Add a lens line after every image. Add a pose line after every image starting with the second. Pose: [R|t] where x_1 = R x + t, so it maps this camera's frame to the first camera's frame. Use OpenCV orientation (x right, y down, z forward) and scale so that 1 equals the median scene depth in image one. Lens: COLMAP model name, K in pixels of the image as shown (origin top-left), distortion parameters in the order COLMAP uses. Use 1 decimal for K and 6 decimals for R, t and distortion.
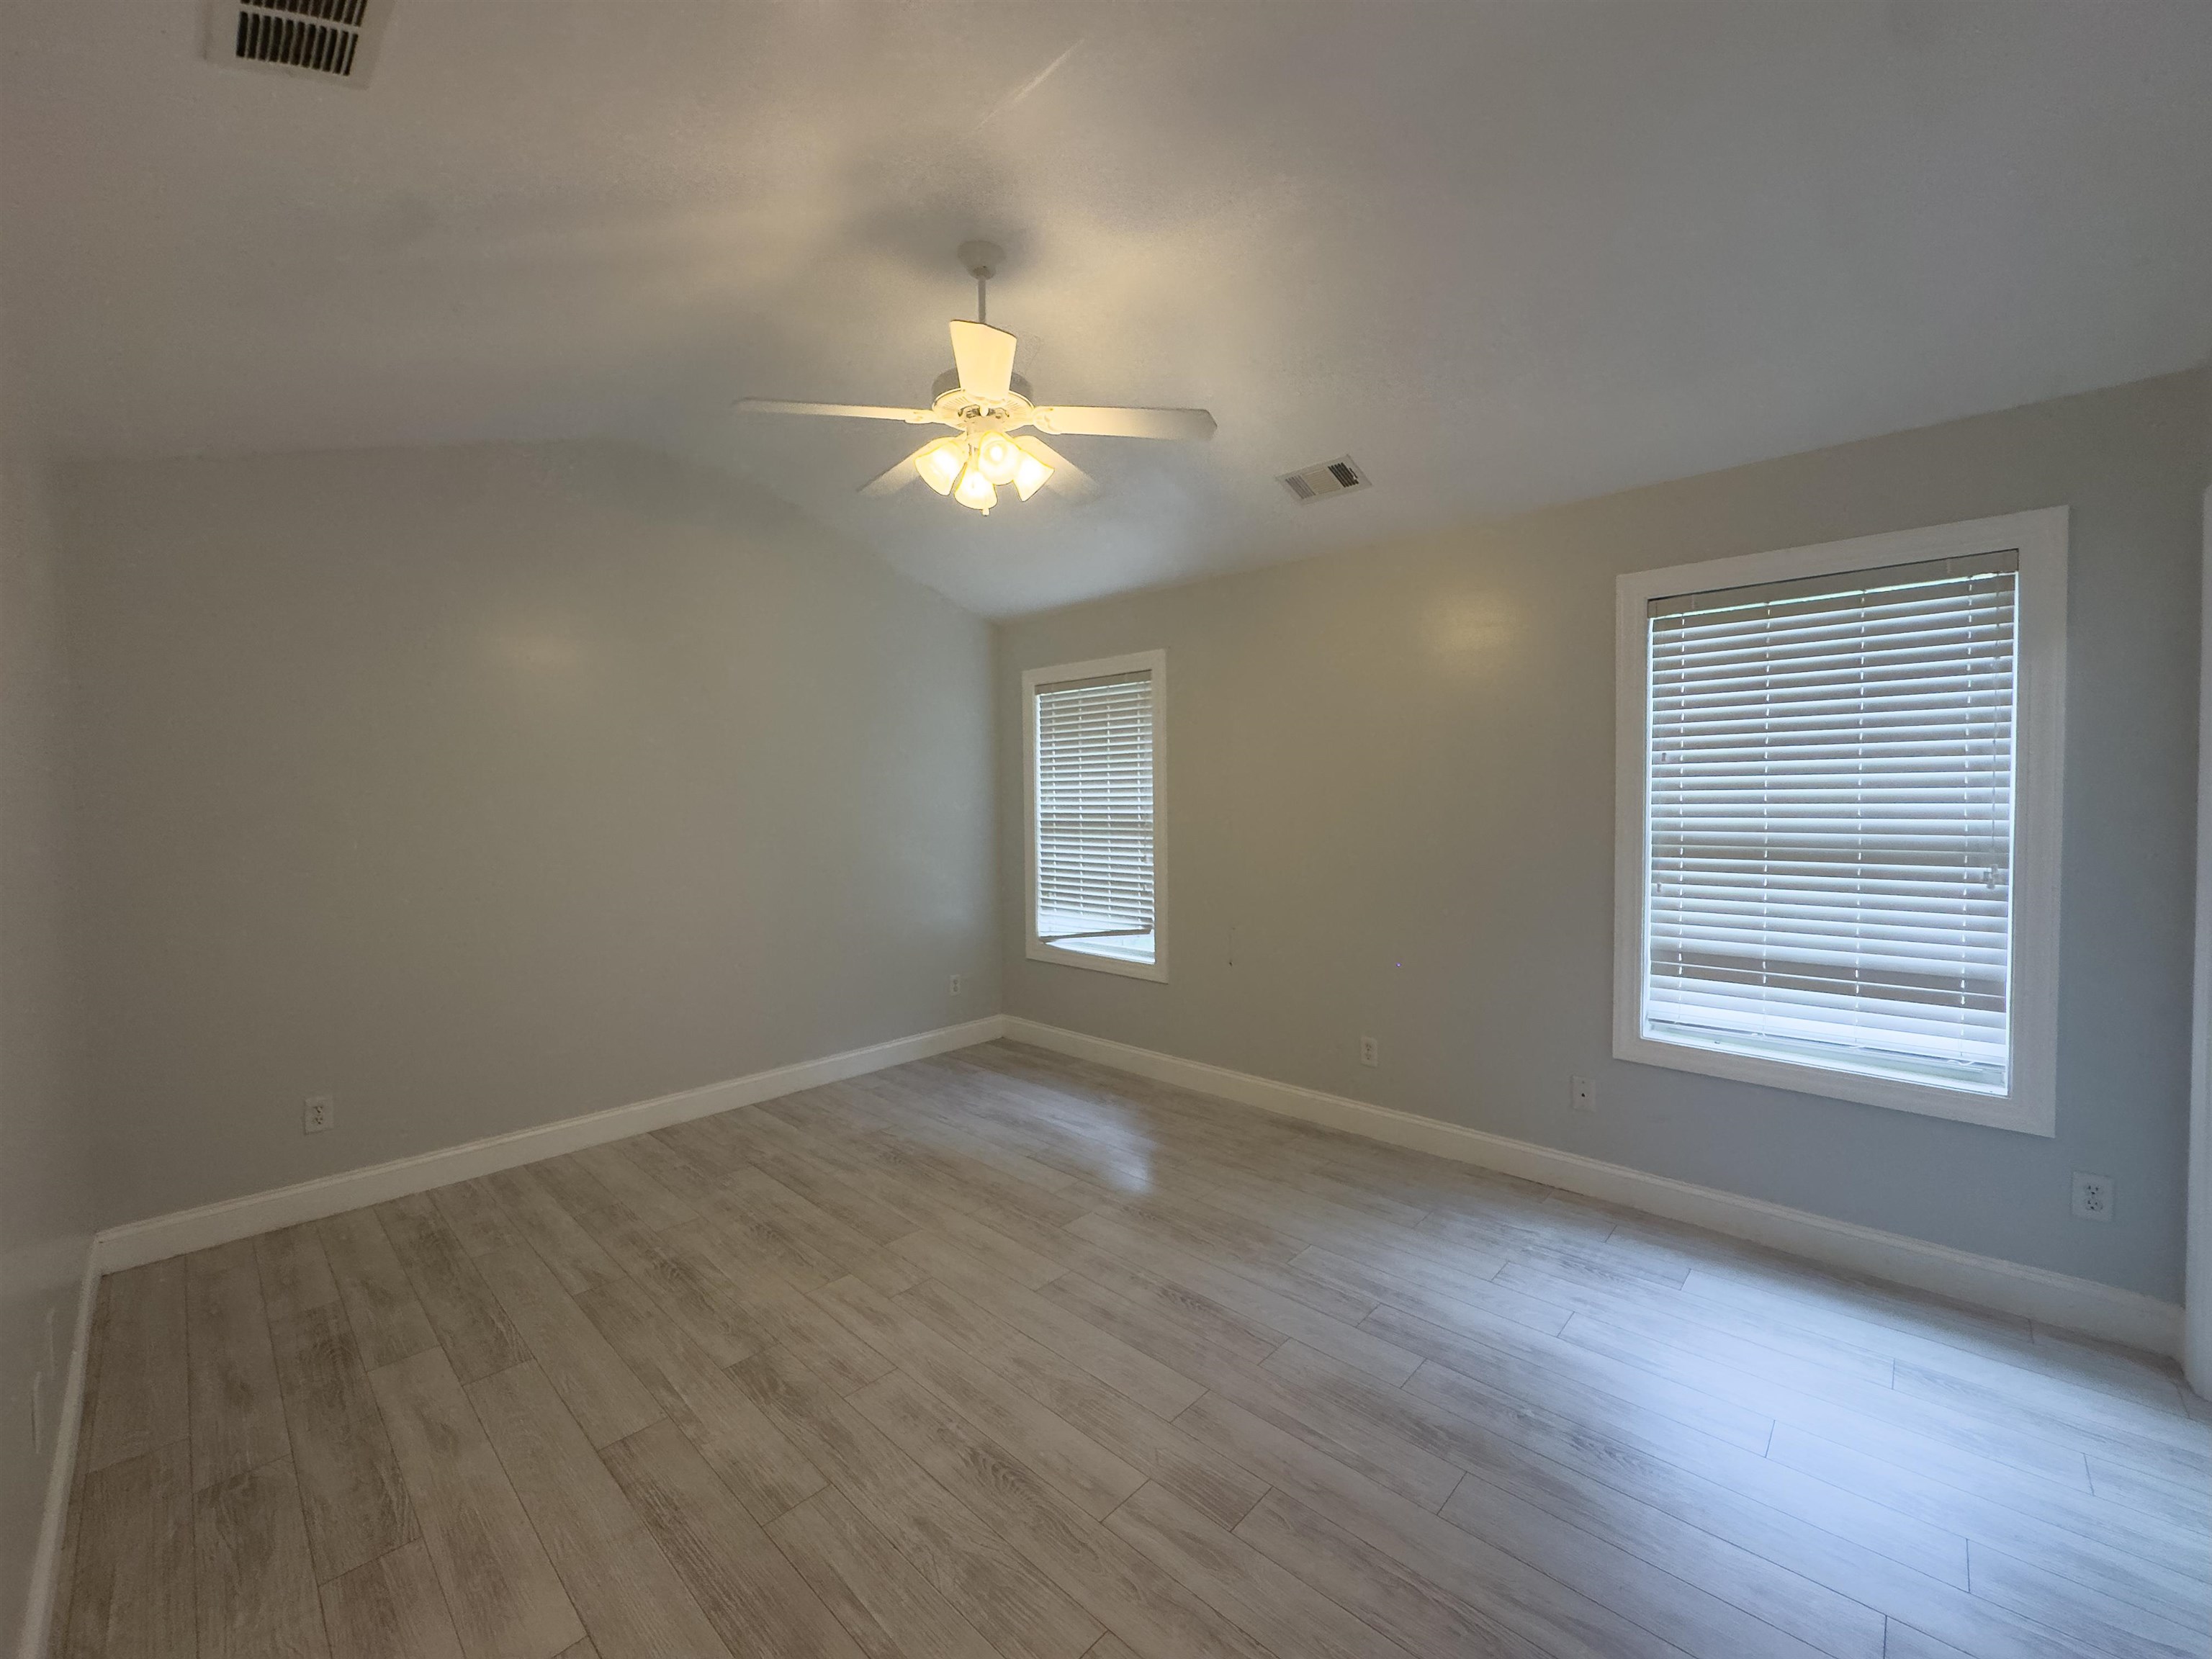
lens RADIAL K [[881.4, 0, 1097.2], [0, 881.4, 835.5], [0, 0, 1]] dist [-0.003455, -0.000238]
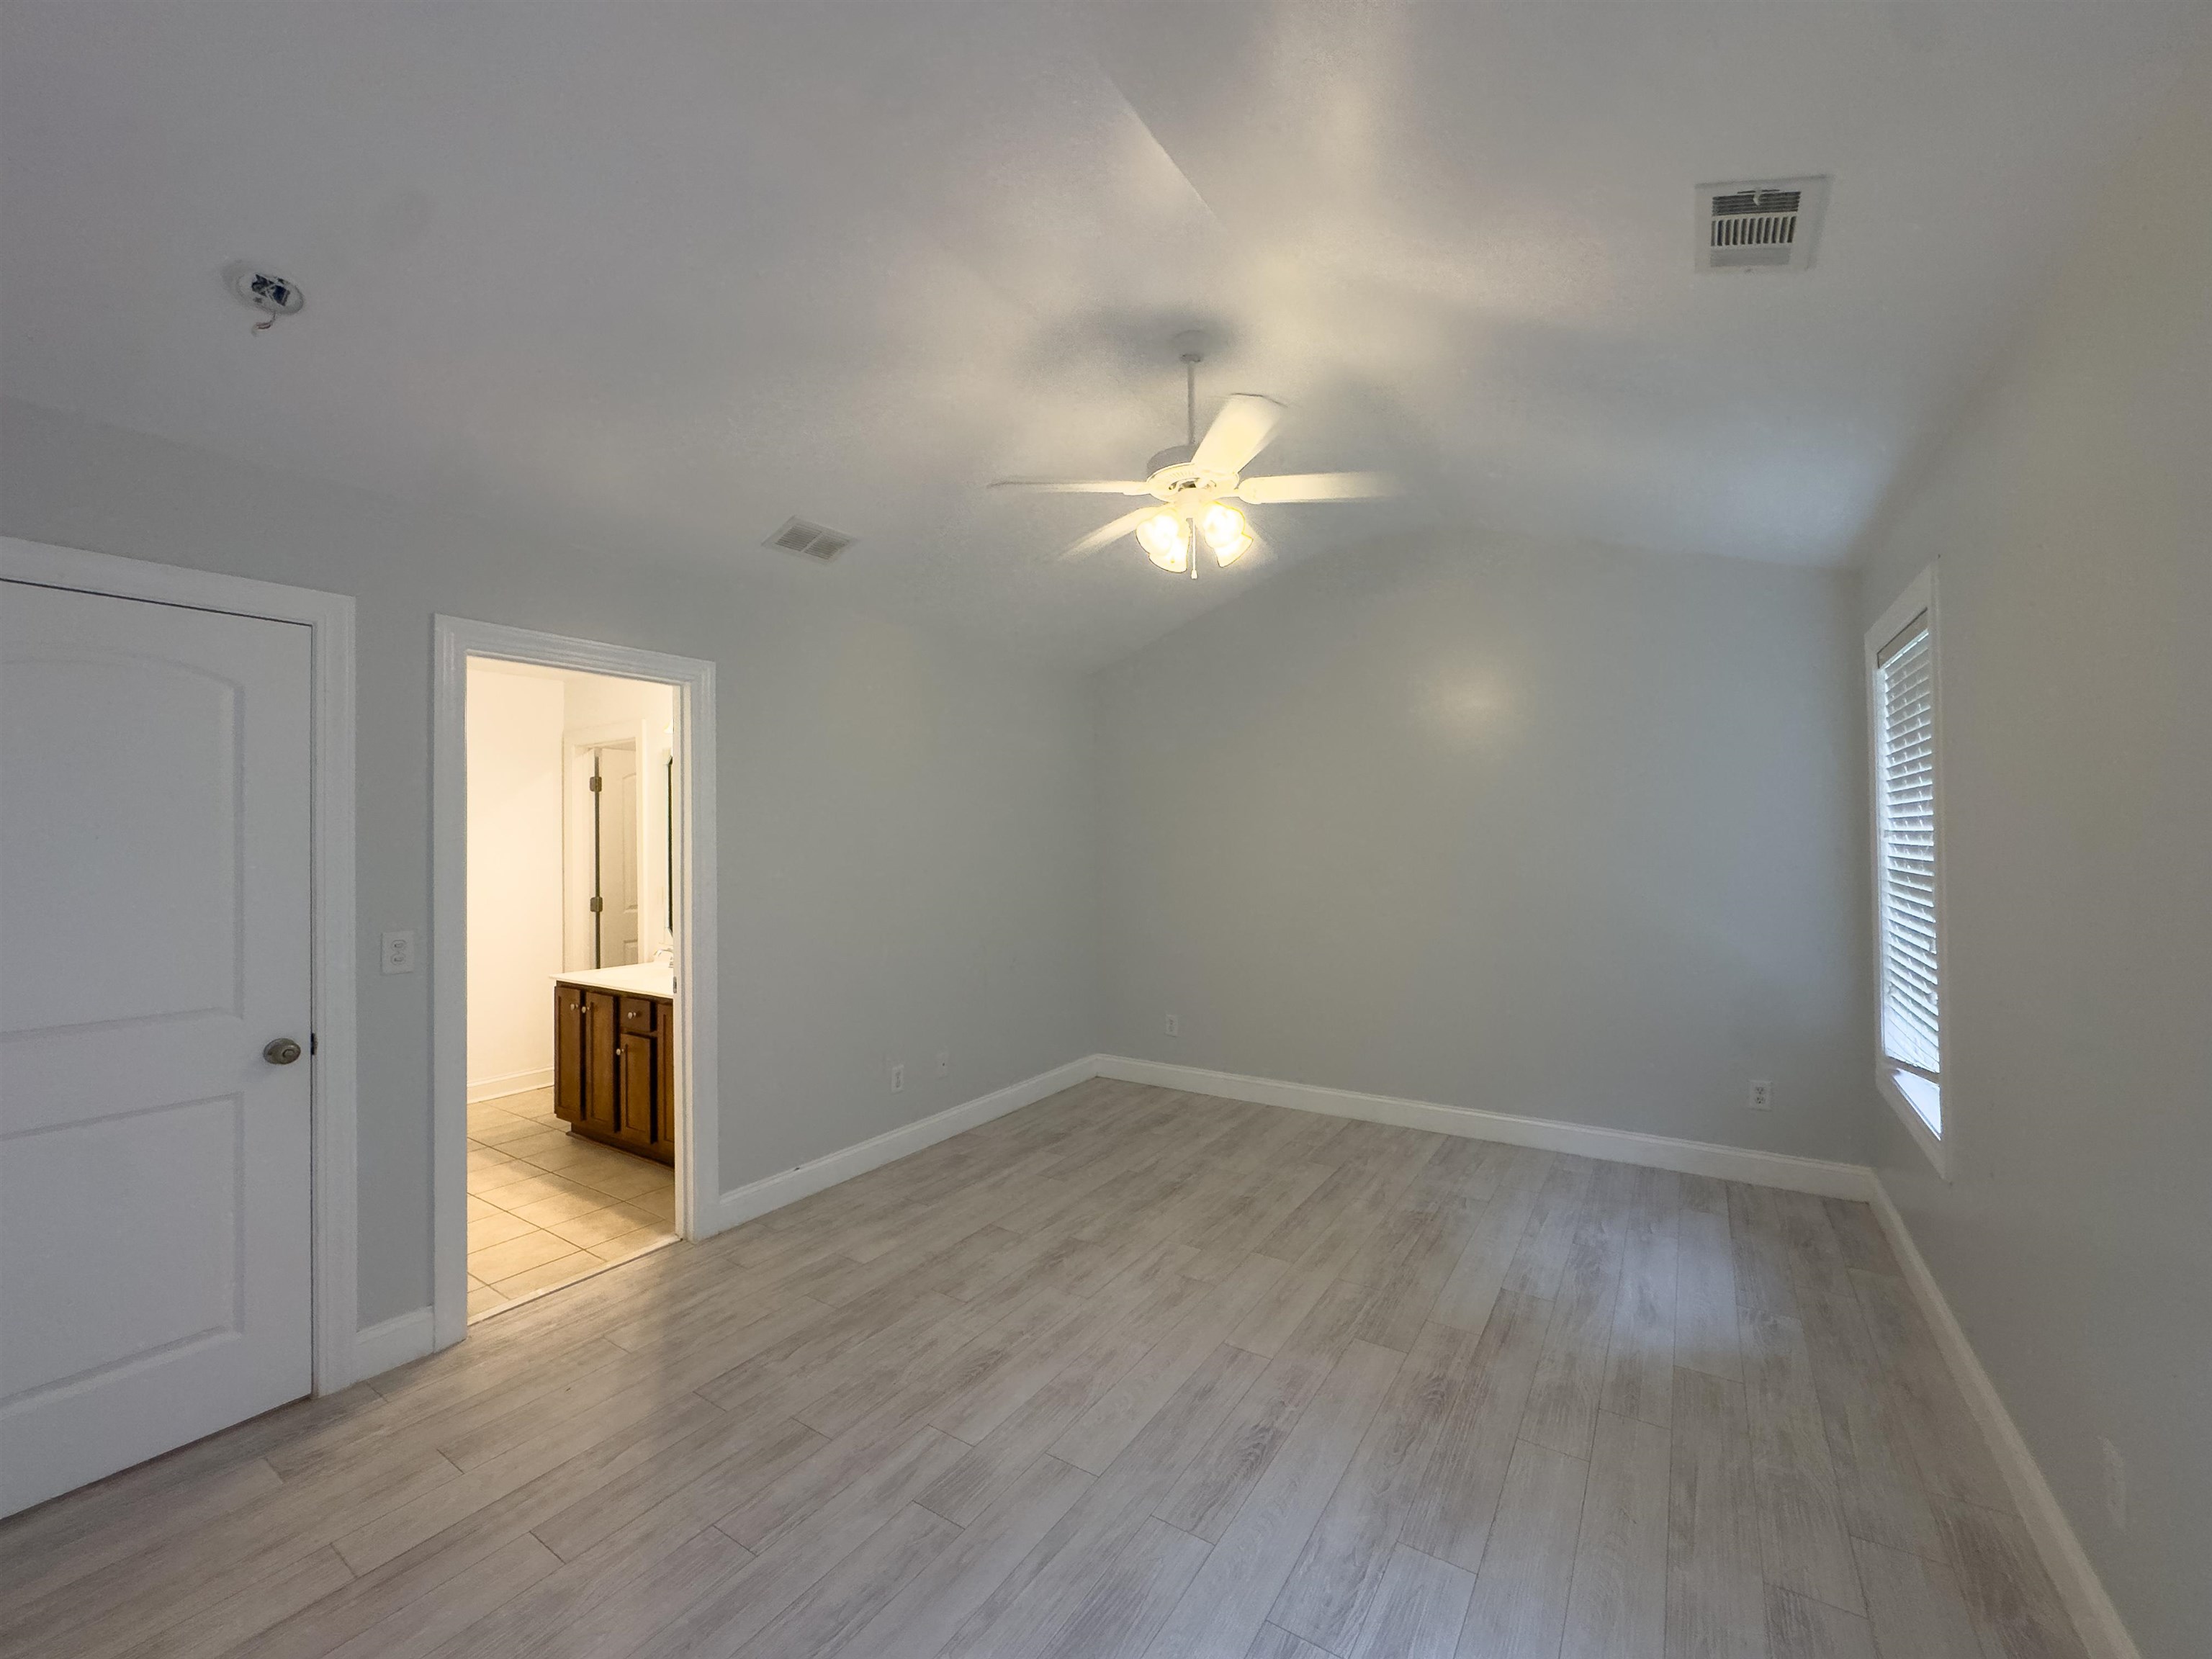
lens RADIAL K [[881.4, 0, 1107.6], [0, 881.4, 822.8], [0, 0, 1]] dist [-0.003455, -0.000238]
pose [[0.177172, -0.009856, -0.984131, 0.904168], [-0.030848, 0.999403, -0.015563, -0.043619], [0.983696, 0.033116, 0.176762, 0.702917]]
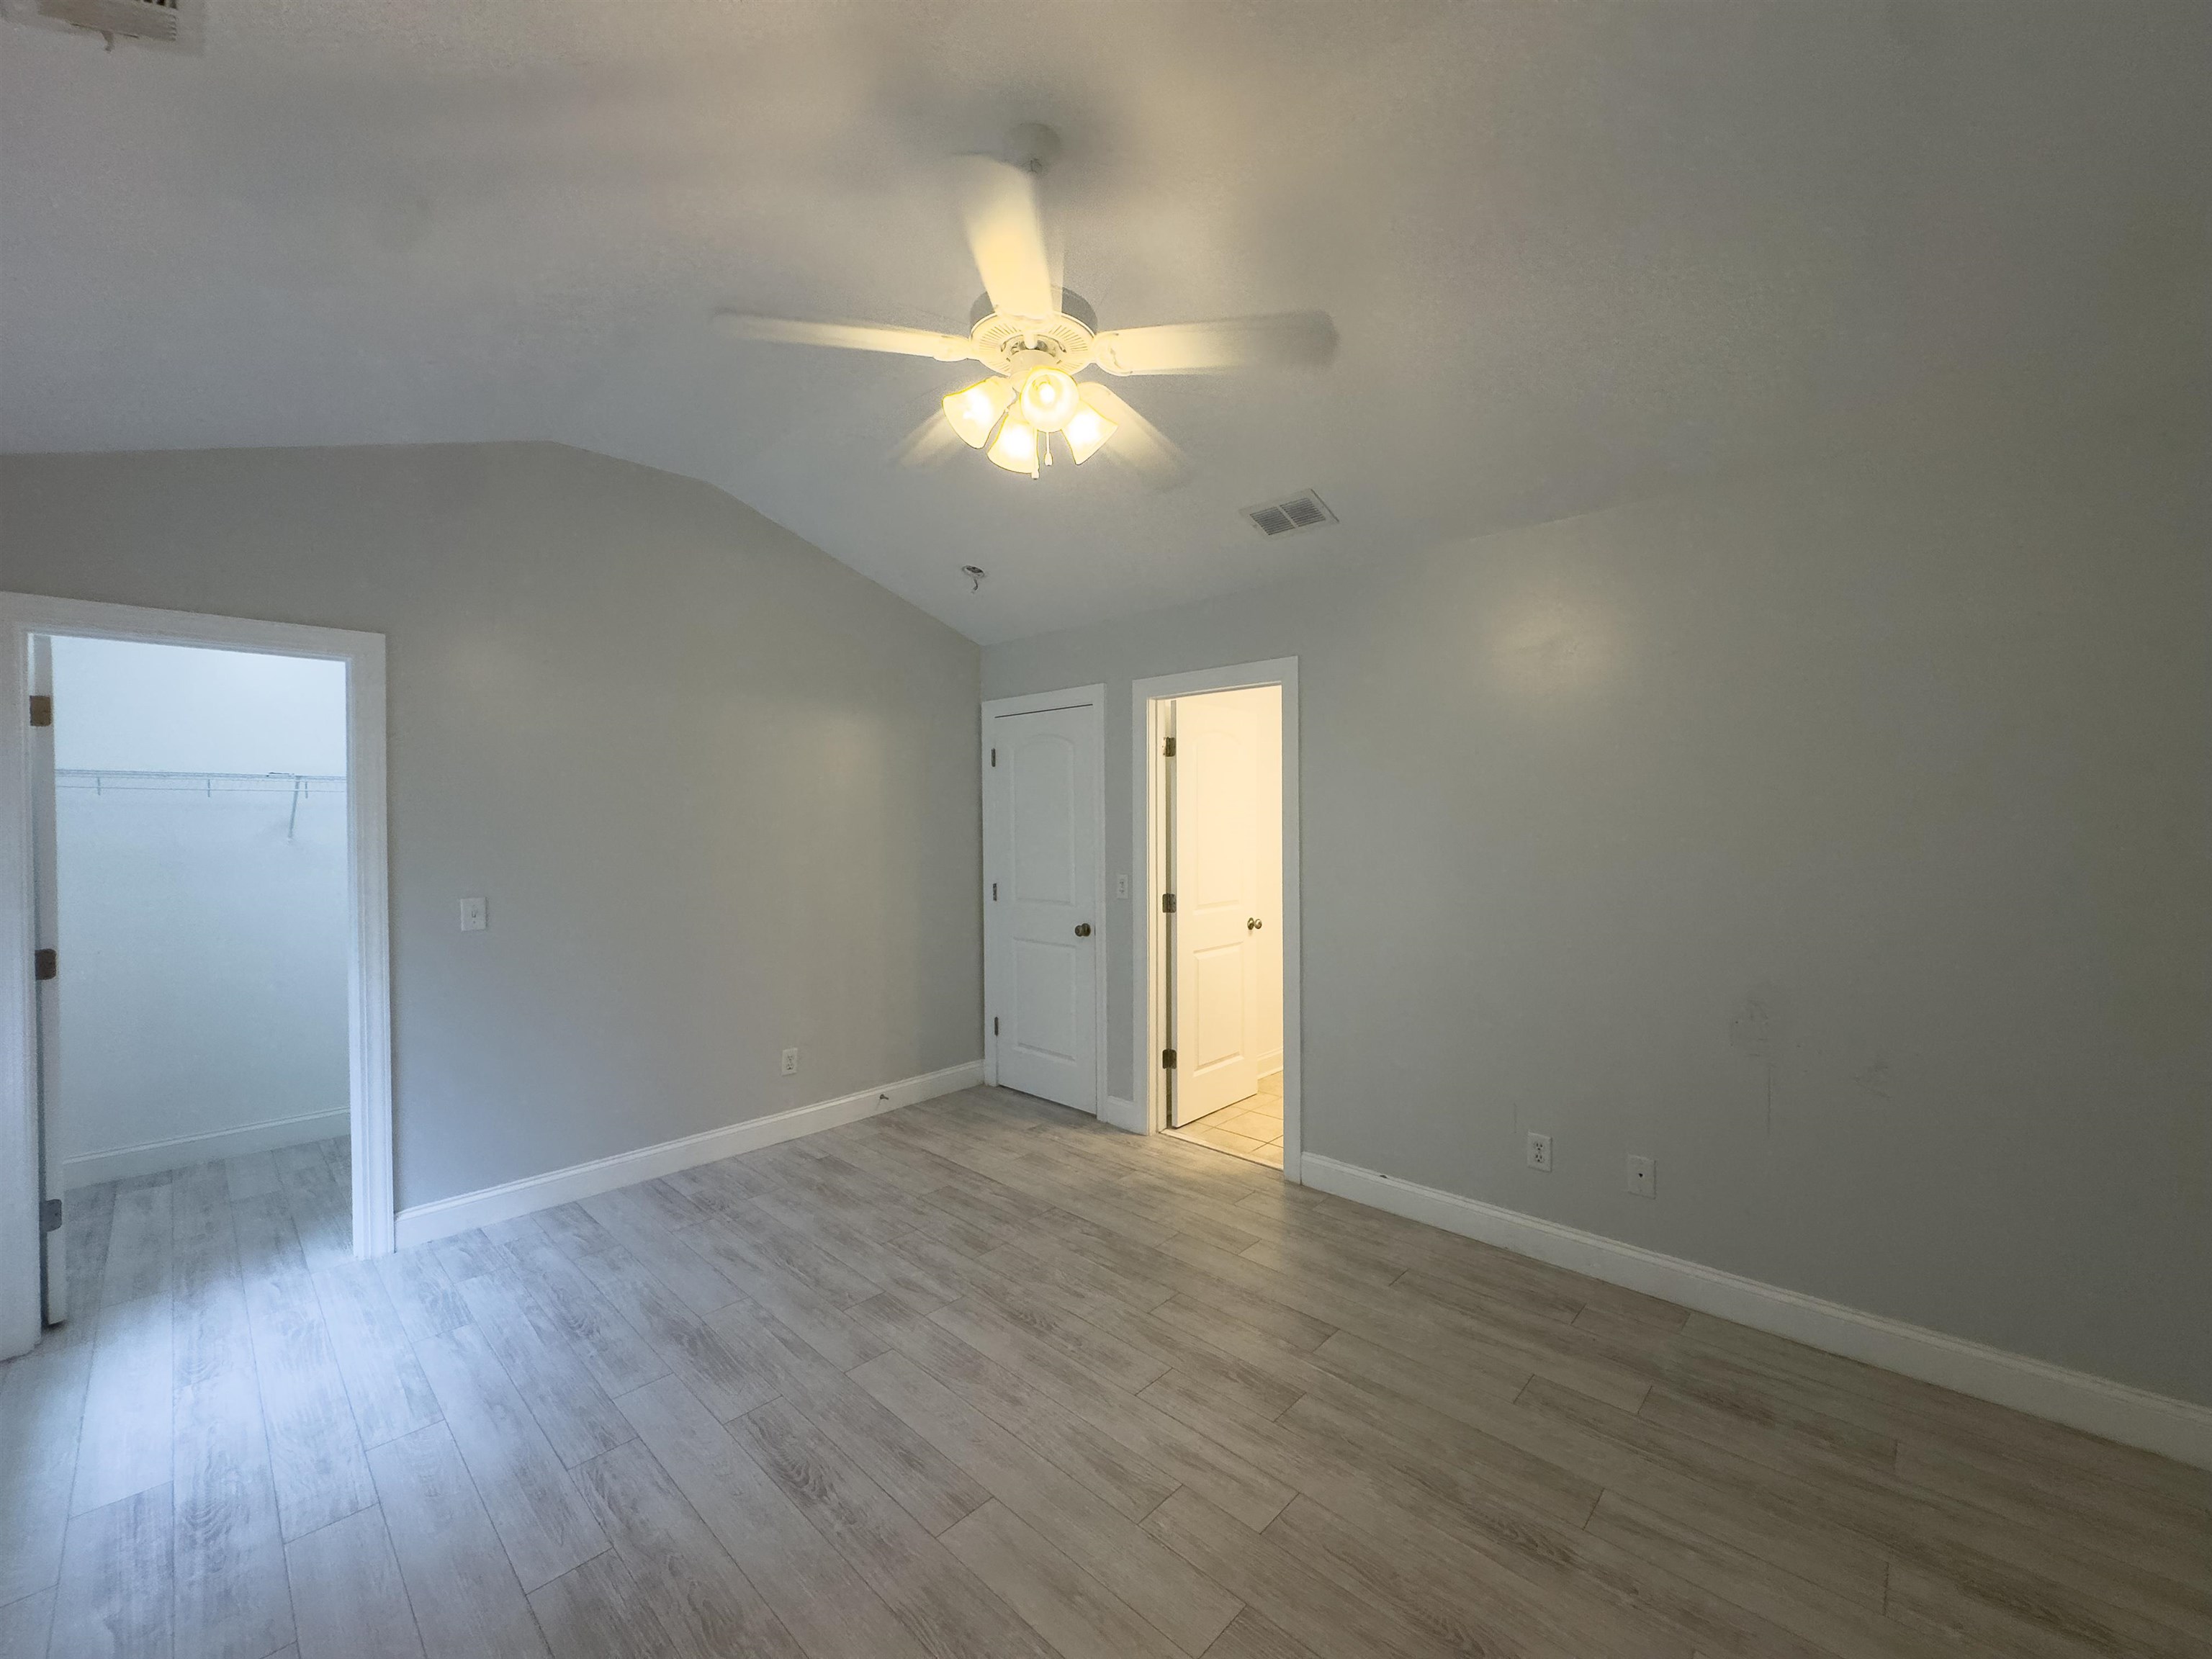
lens RADIAL K [[881.4, 0, 1108.5], [0, 881.4, 826.9], [0, 0, 1]] dist [-0.003455, -0.000238]
pose [[-0.999821, 0.018010, -0.005748, -0.181321], [0.017678, 0.998420, 0.053337, -0.094610], [0.006700, 0.053225, -0.998560, 1.773849]]
